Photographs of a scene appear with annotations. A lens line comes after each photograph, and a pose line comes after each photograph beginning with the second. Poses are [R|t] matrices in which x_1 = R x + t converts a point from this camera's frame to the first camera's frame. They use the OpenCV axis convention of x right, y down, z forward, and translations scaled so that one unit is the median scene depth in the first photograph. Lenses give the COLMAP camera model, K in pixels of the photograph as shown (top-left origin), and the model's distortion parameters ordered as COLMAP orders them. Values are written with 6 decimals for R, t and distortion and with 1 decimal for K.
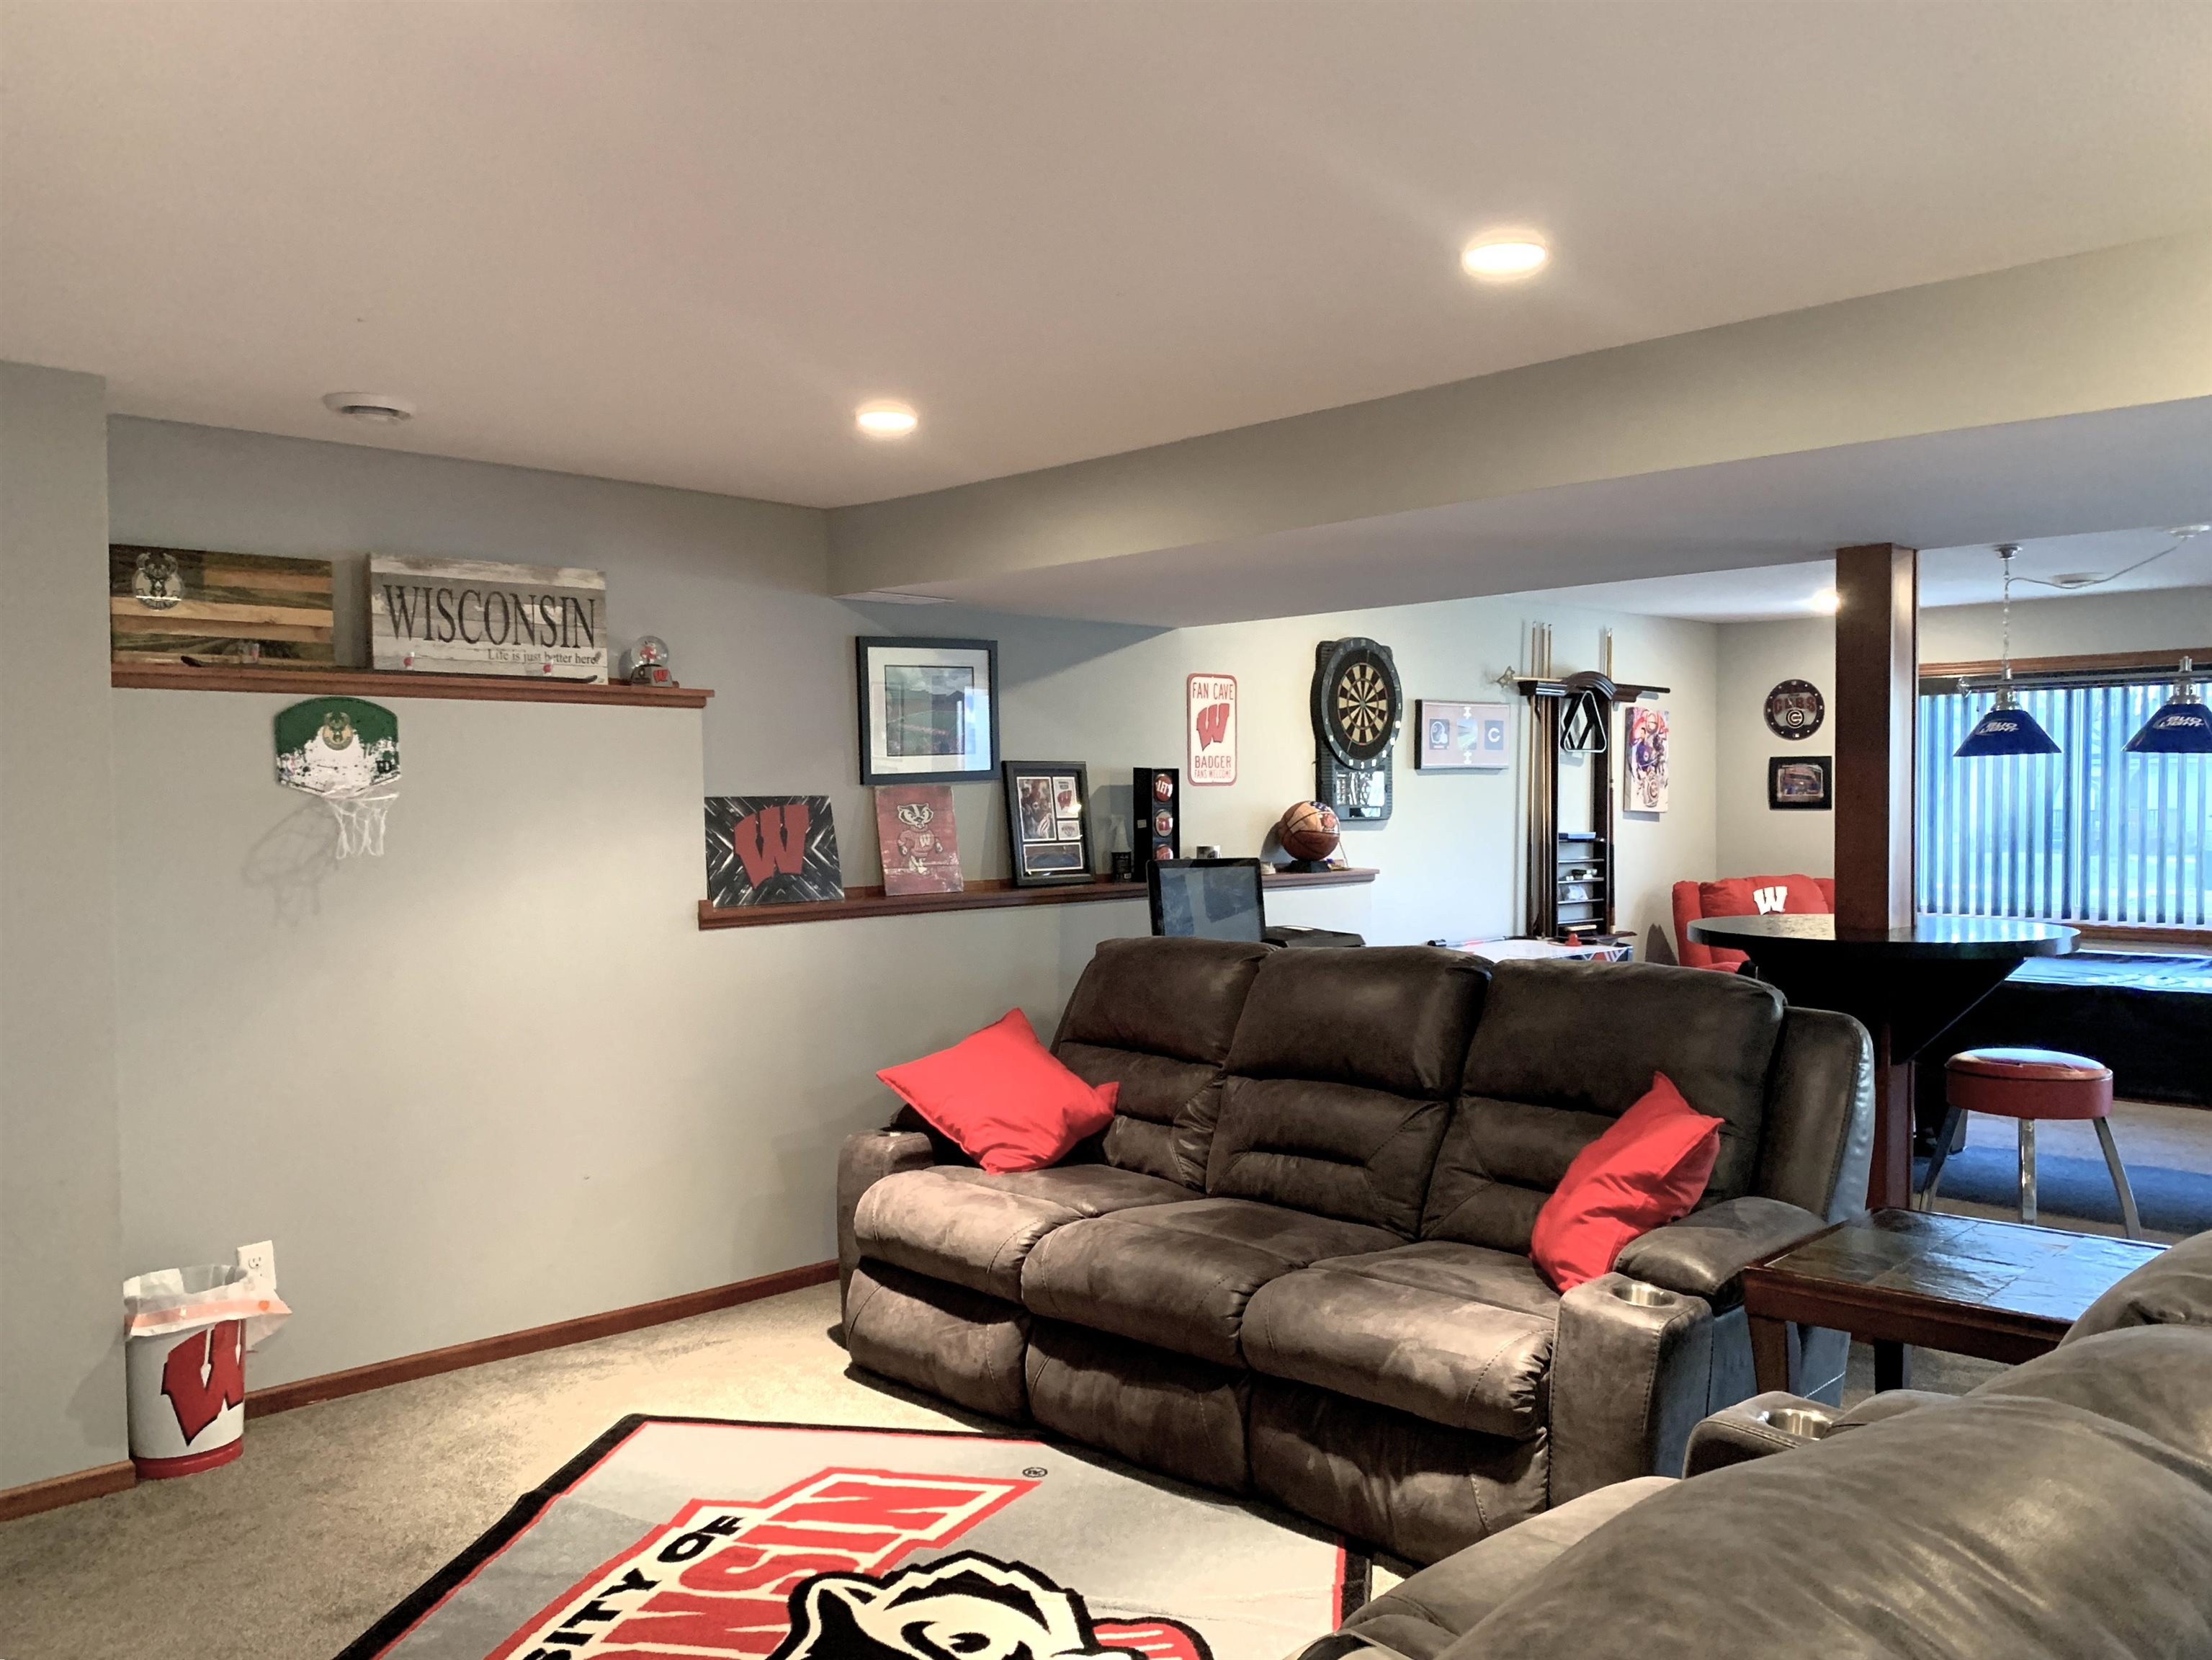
lens RADIAL K [[1783.7, 0, 1123.3], [0, 1783.7, 831.6], [0, 0, 1]] dist [0.041986, -0.081282]
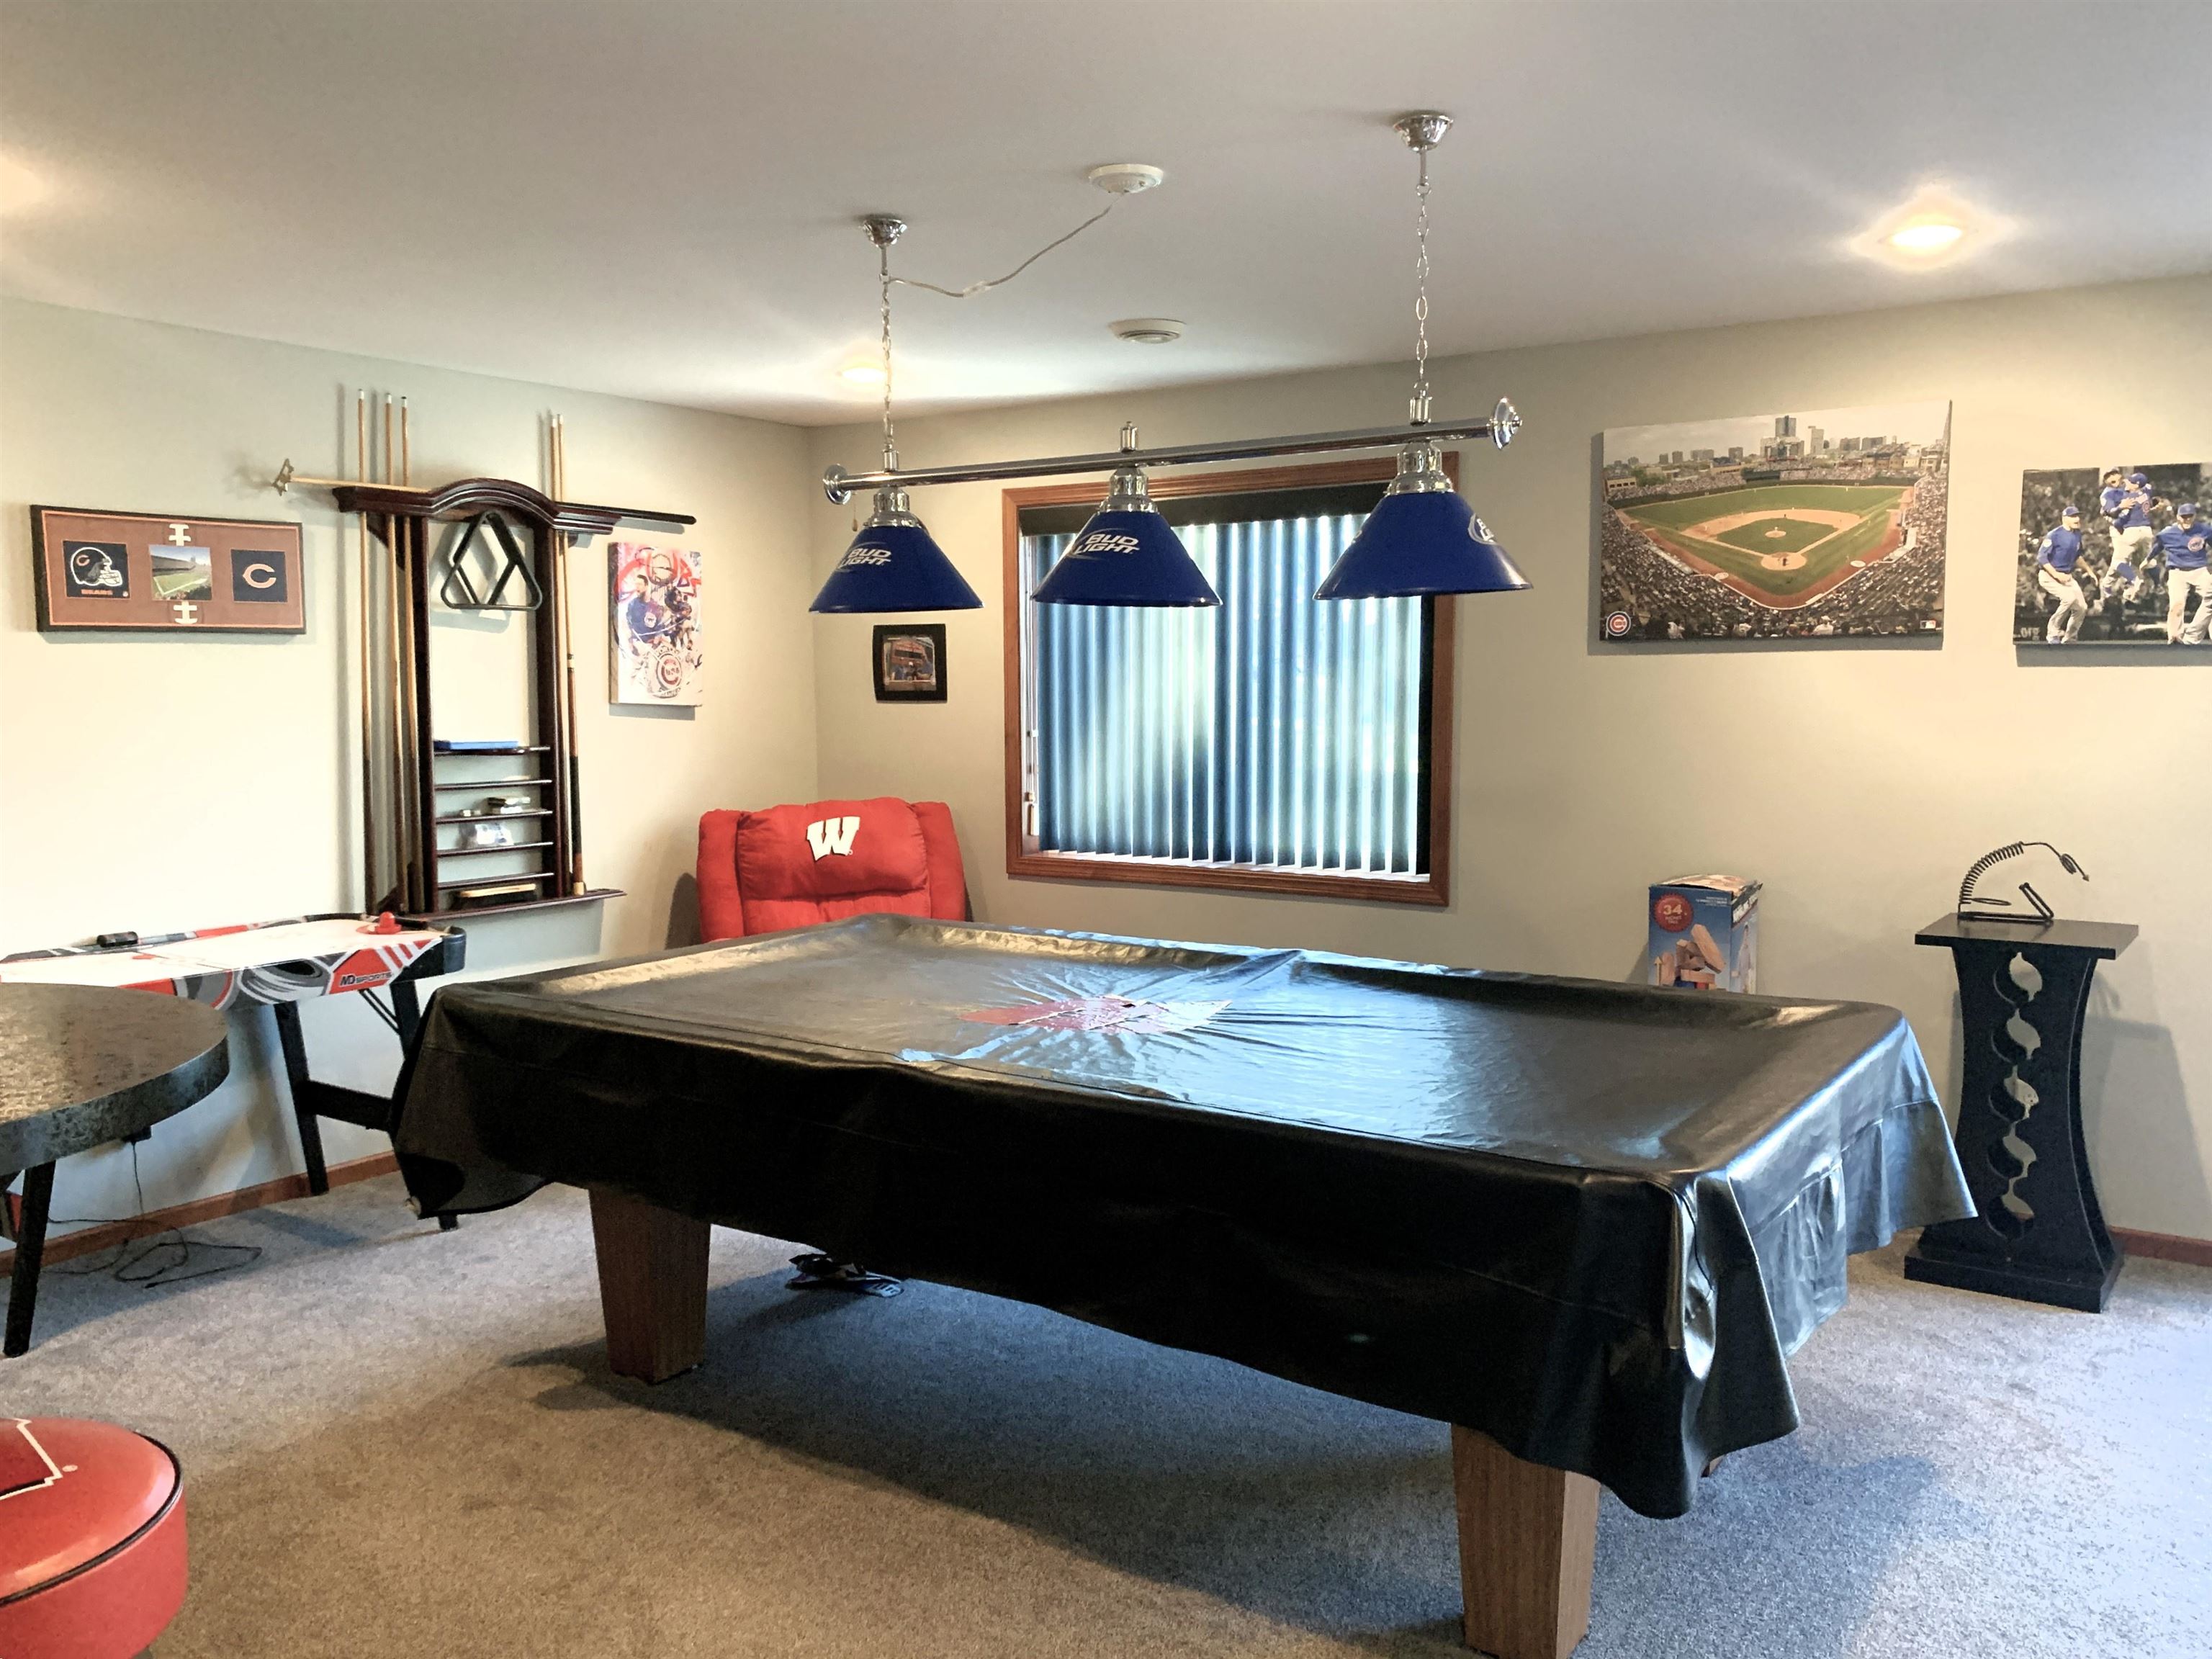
lens RADIAL K [[1783.4, 0, 1105.5], [0, 1783.4, 827.1], [0, 0, 1]] dist [0.041986, -0.081282]
pose [[0.975175, -0.014190, 0.220982, 0.437371], [0.000064, 0.997963, 0.063801, -0.011611], [-0.221437, -0.062203, 0.973189, 0.454439]]
